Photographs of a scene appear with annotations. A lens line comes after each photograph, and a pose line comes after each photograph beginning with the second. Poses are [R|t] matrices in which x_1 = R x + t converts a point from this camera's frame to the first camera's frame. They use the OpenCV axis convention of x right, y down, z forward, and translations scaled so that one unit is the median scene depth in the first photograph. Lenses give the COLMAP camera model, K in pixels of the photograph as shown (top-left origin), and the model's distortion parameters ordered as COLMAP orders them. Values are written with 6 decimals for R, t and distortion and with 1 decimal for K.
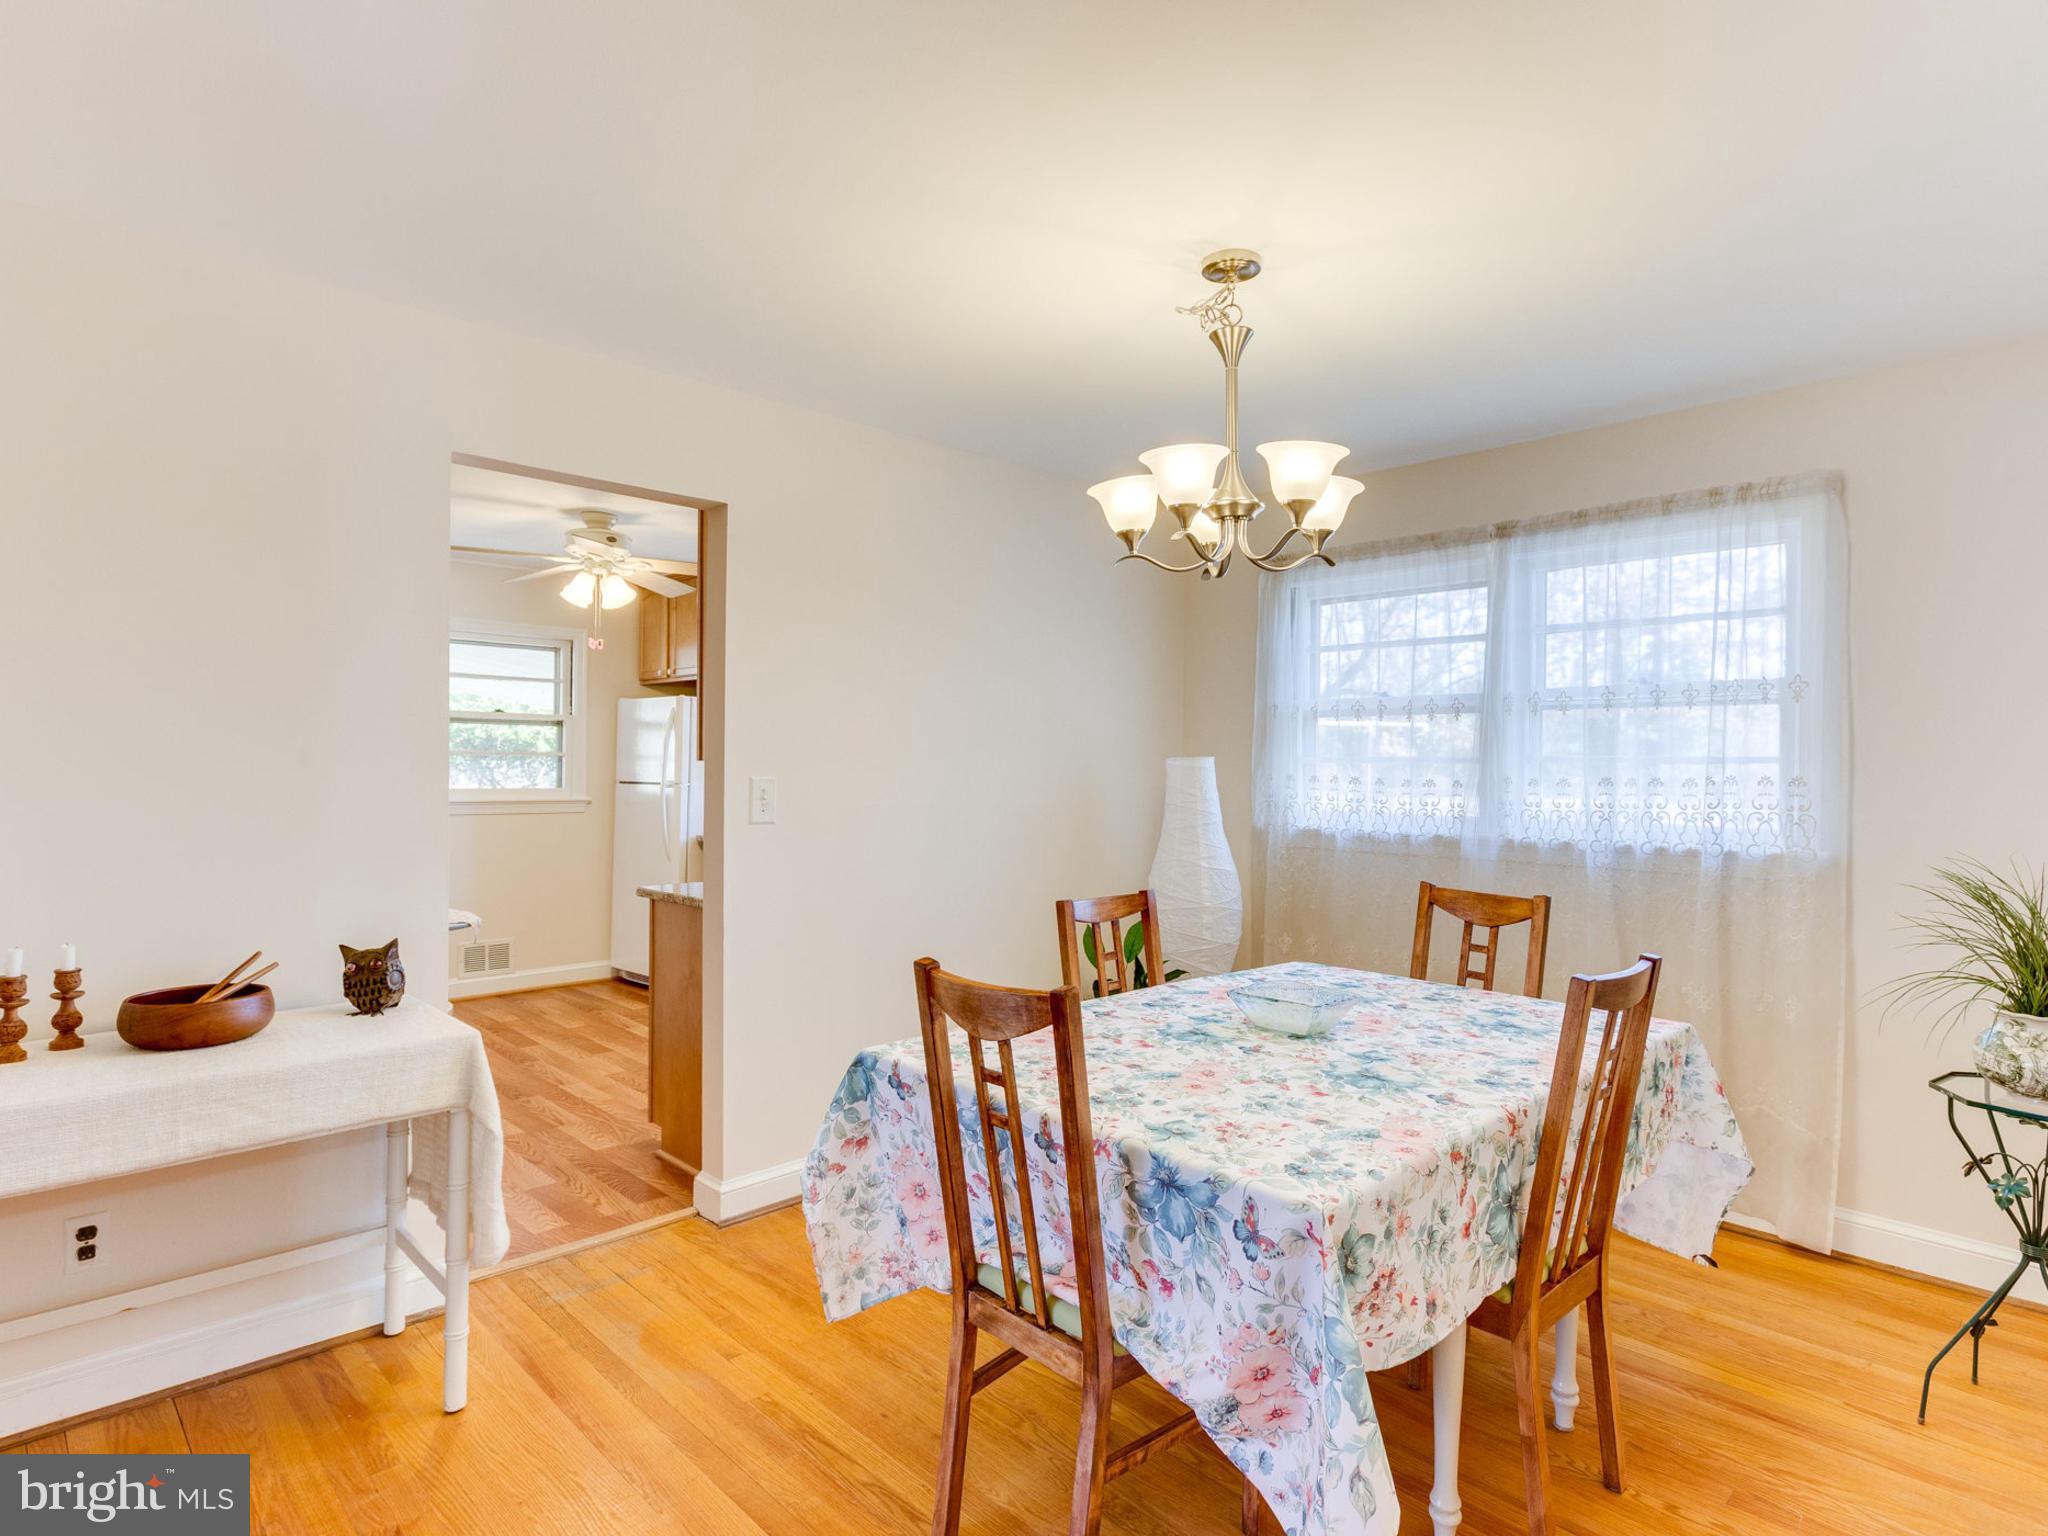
lens RADIAL K [[1108.2, 0, 1024.0], [0, 1108.2, 768.0], [0, 0, 1]] dist [0.001654, -0.000455]
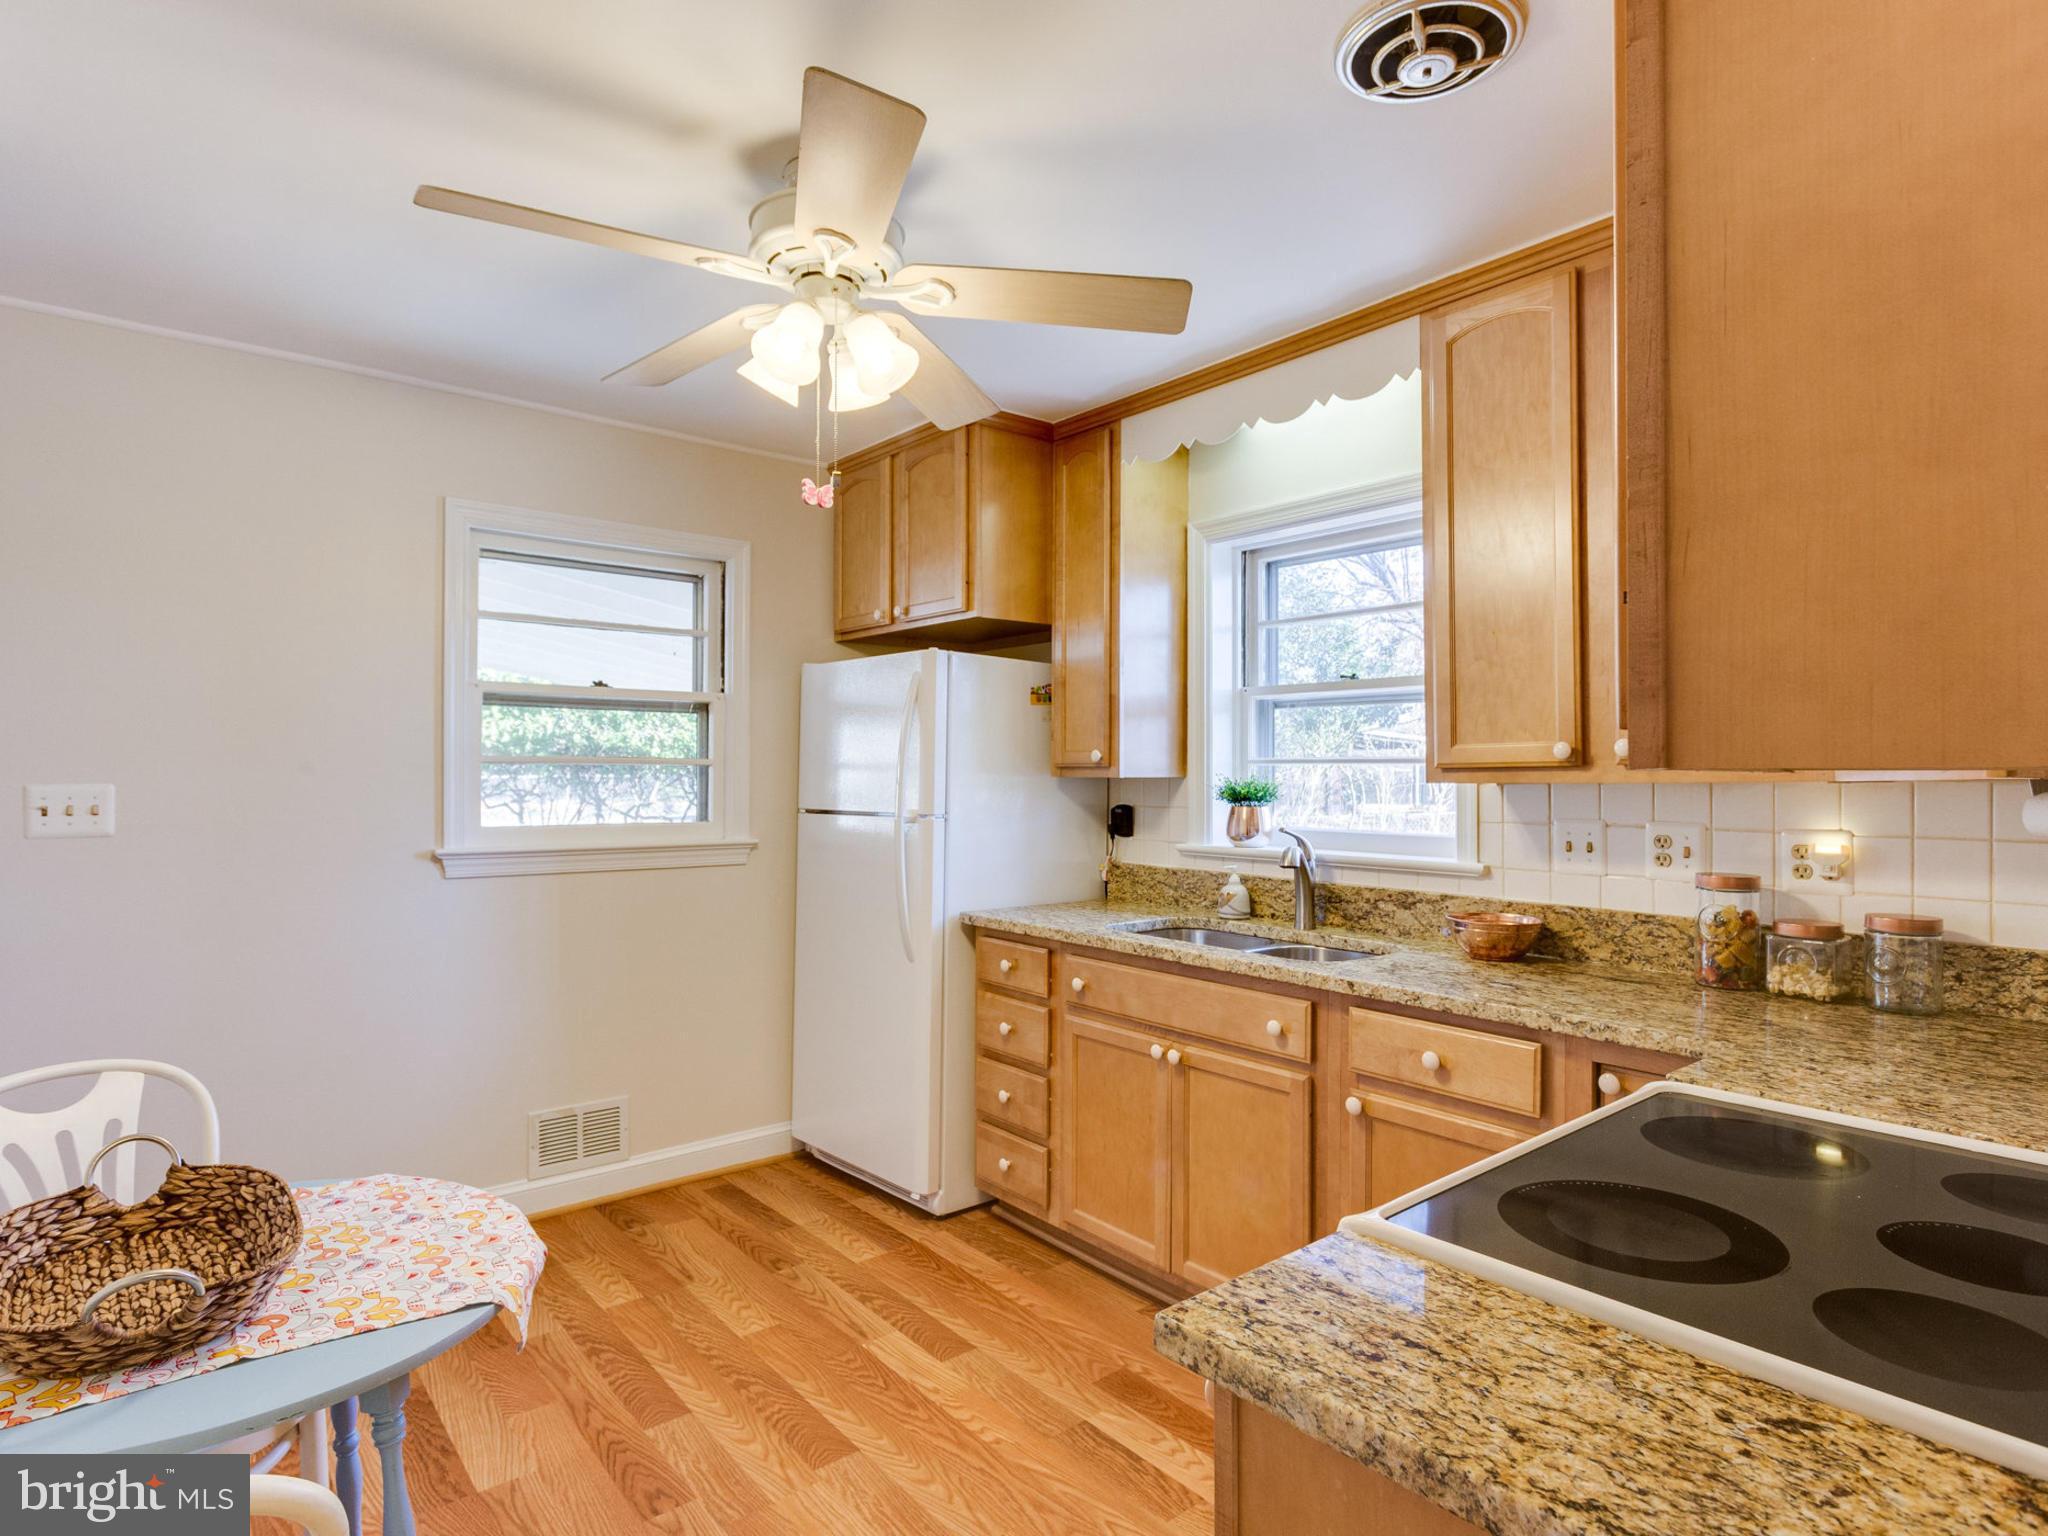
lens RADIAL K [[1108.2, 0, 1024.0], [0, 1108.2, 768.0], [0, 0, 1]] dist [0.001654, -0.000455]
pose [[0.996585, -0.007769, -0.082210, -0.209079], [0.007173, 0.999946, -0.007549, -0.004139], [0.082264, 0.006933, 0.996586, 0.448499]]
